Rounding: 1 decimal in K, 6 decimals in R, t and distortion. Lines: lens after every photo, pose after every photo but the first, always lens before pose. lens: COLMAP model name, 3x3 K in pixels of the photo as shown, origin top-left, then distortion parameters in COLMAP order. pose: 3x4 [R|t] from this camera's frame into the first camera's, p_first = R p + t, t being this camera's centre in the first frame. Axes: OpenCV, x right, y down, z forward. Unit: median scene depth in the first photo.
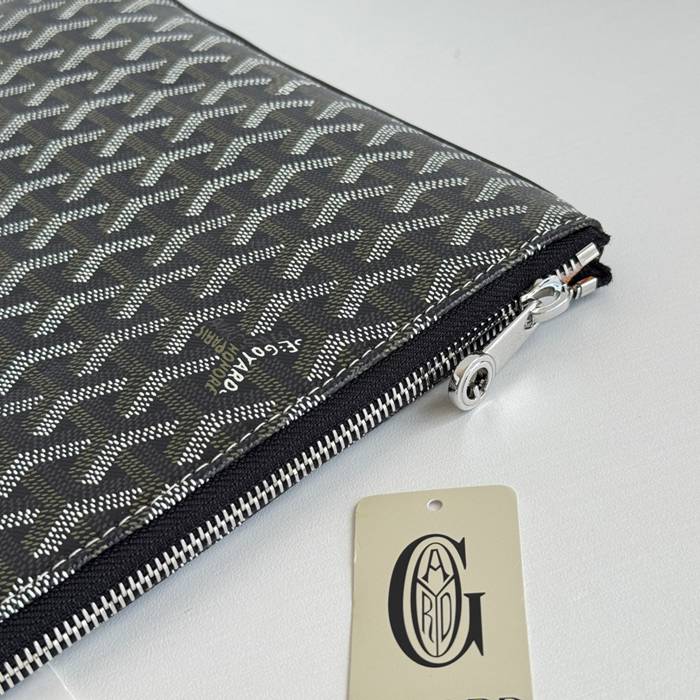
lens RADIAL K [[1000.5, 0, 350.0], [0, 1000.5, 350.0], [0, 0, 1]] dist [0.081375, -0.033438]
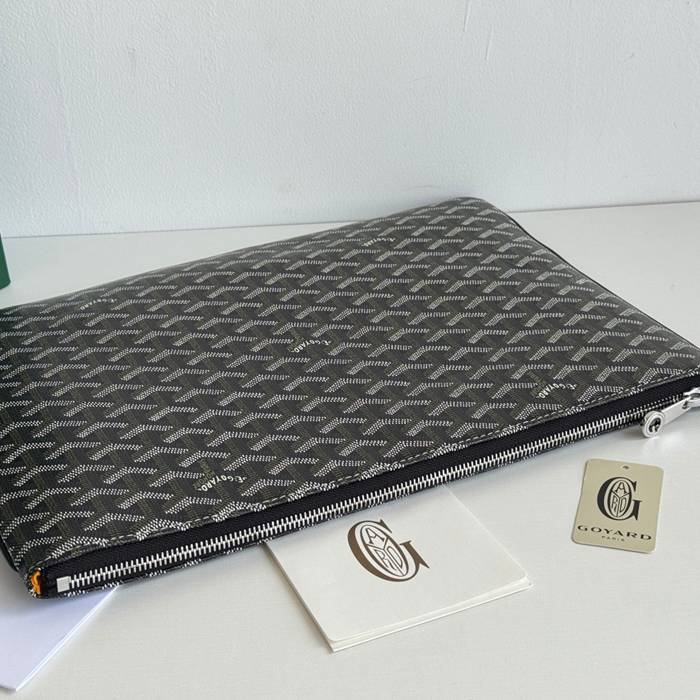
lens RADIAL K [[1000.5, 0, 350.0], [0, 1000.5, 350.0], [0, 0, 1]] dist [0.081375, -0.033438]
pose [[0.957090, 0.233014, -0.172286, -0.160733], [-0.263775, 0.946685, -0.184958, 0.447892], [0.120003, 0.222466, 0.967527, -1.184664]]
